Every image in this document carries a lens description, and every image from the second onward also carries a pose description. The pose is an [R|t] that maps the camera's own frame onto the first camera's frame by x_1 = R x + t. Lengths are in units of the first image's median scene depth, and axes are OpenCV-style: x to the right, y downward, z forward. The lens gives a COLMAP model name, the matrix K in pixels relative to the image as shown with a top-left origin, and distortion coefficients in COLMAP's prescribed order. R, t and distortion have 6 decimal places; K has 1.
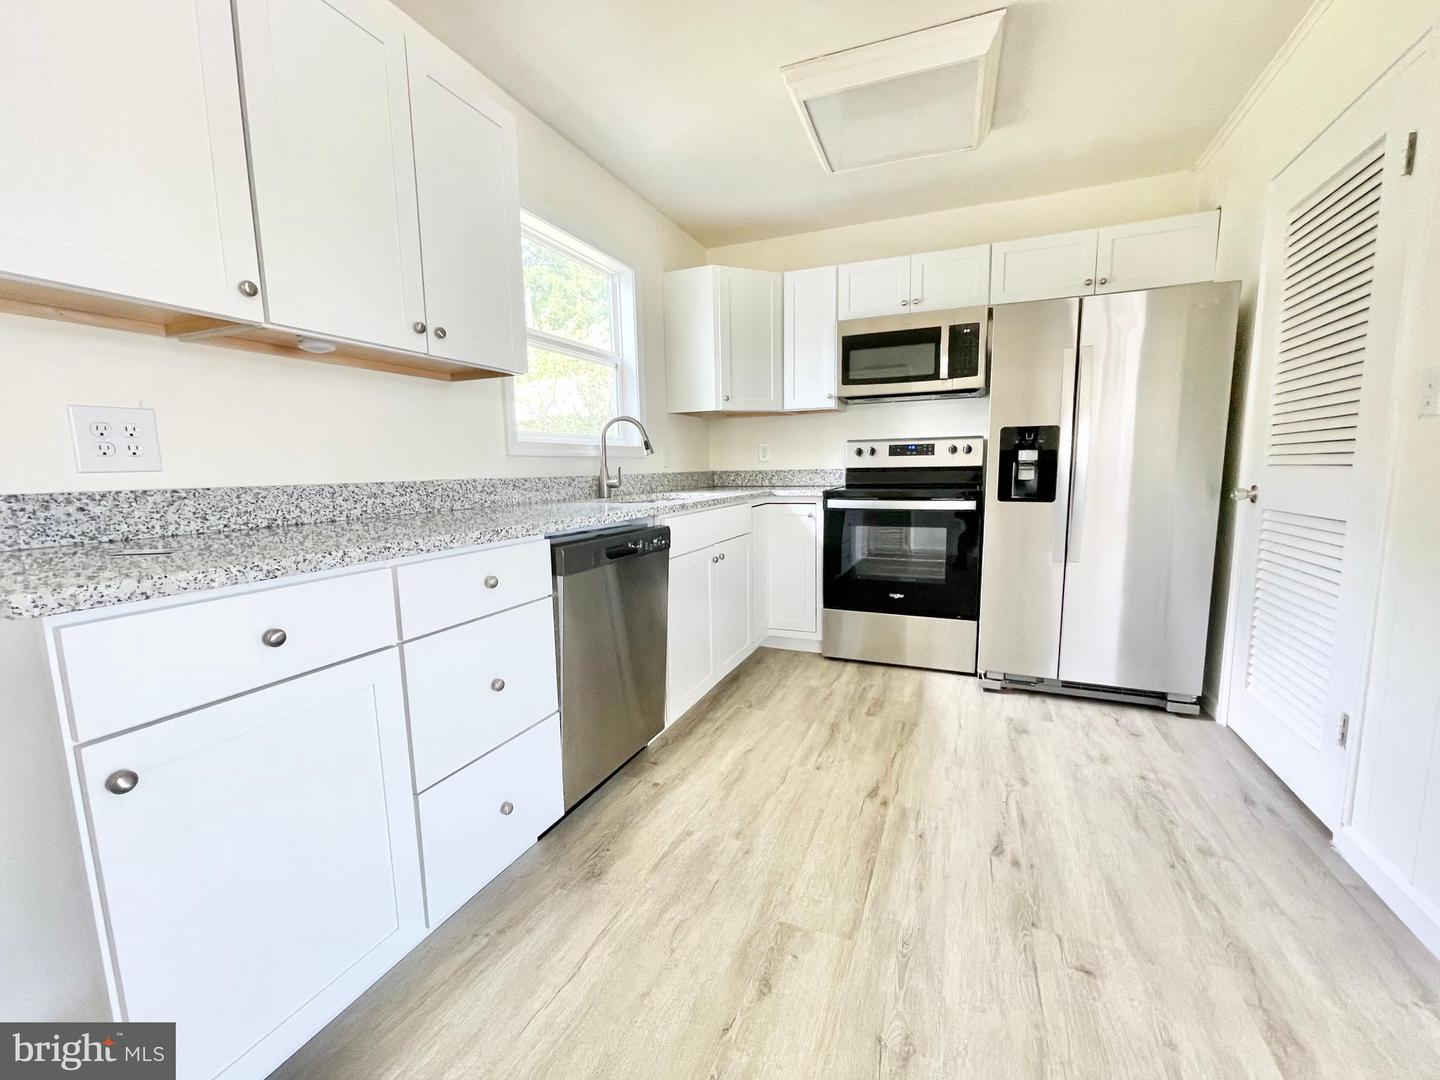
lens RADIAL K [[594.7, 0, 728.2], [0, 594.7, 542.6], [0, 0, 1]] dist [-0.001792, 0.000418]
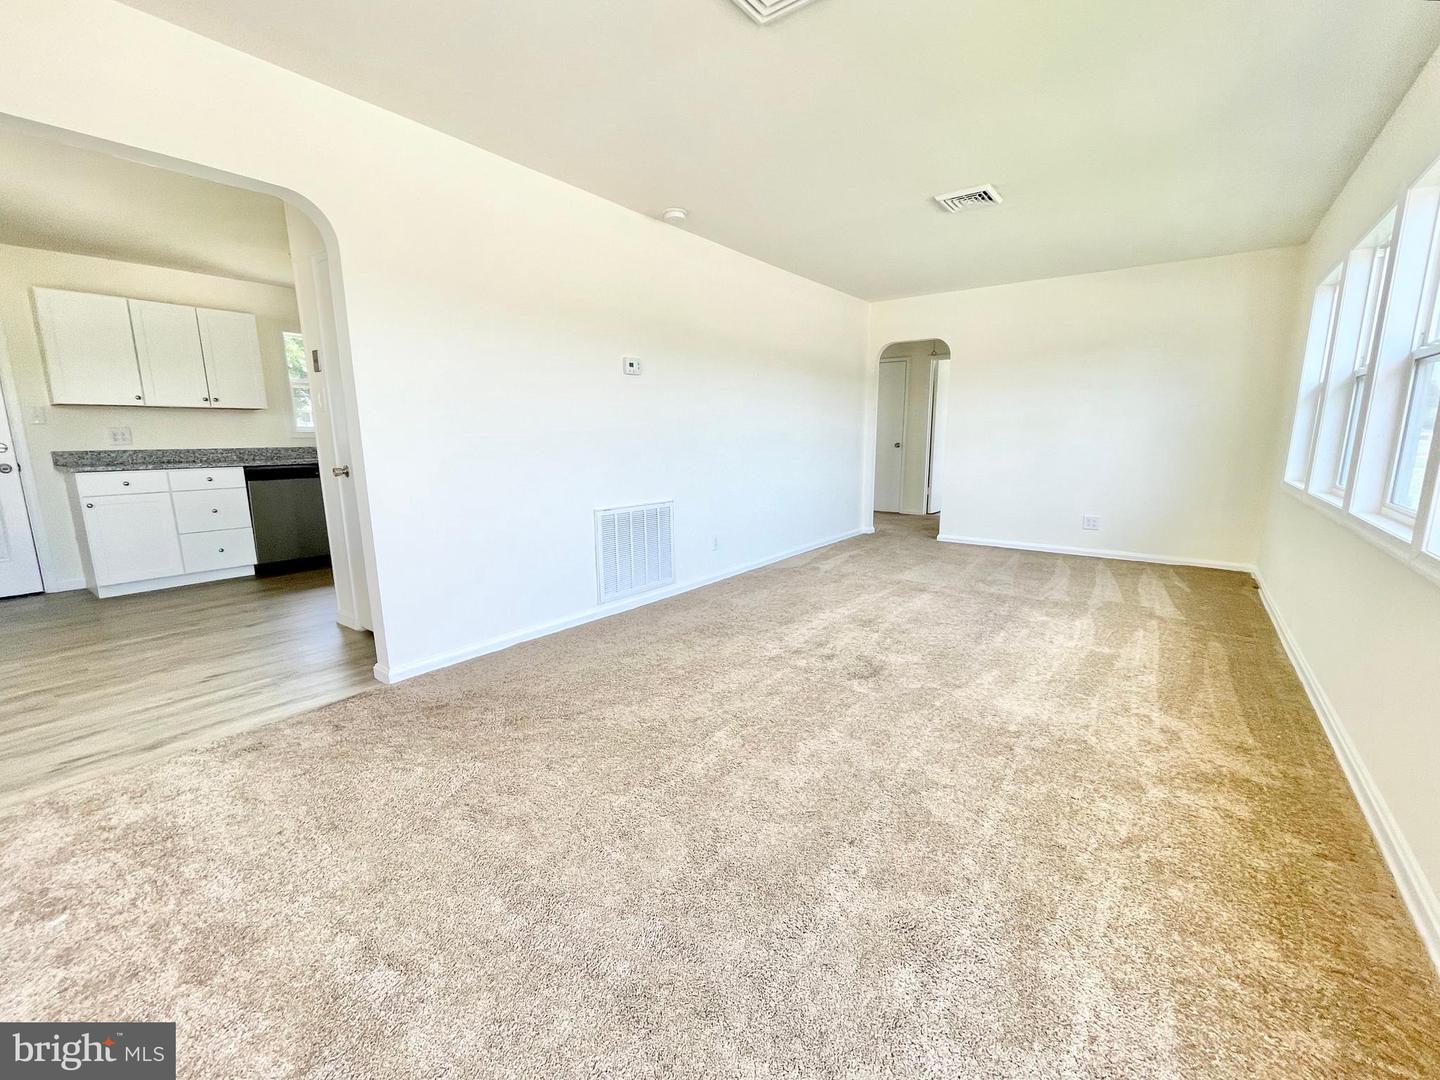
lens RADIAL K [[594.7, 0, 728.2], [0, 594.7, 542.6], [0, 0, 1]] dist [-0.001792, 0.000418]
pose [[0.974088, 0.051653, -0.220191, 1.713522], [-0.039820, 0.997531, 0.057846, 0.059743], [0.222635, -0.047579, 0.973740, -0.870256]]
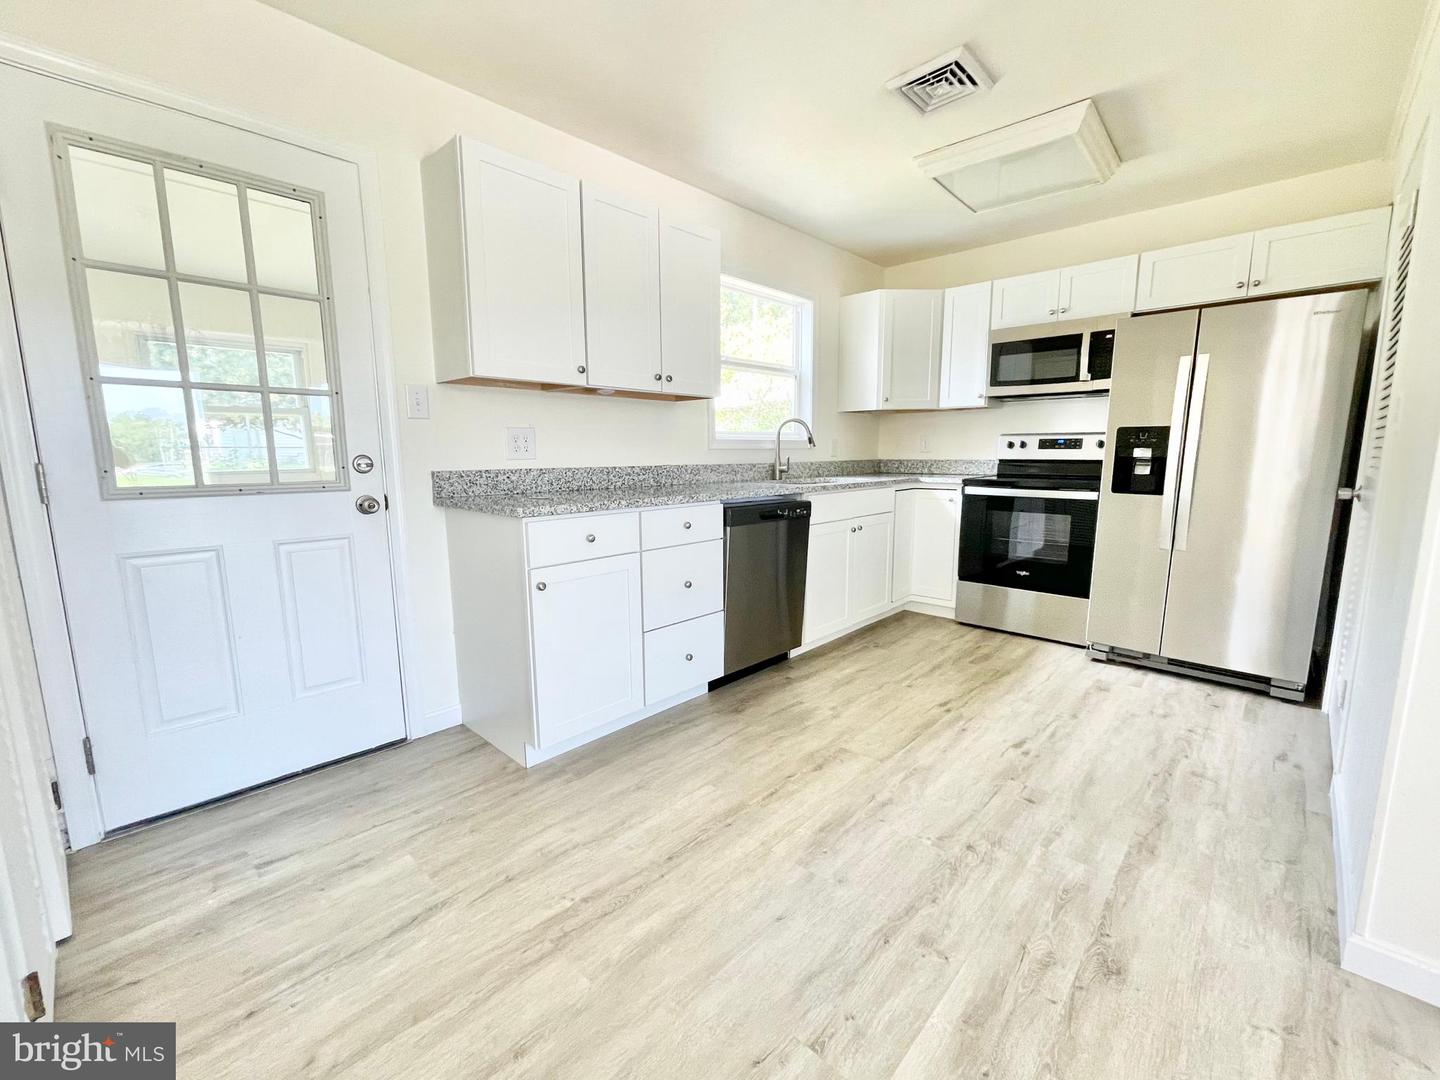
lens RADIAL K [[603.5, 0, 725.4], [0, 603.5, 540.6], [0, 0, 1]] dist [-0.001146, -0.000001]
pose [[0.936006, 0.063463, -0.346216, 0.176257], [-0.055355, 0.997912, 0.033268, 0.024321], [0.347604, -0.011974, 0.937565, -0.340862]]
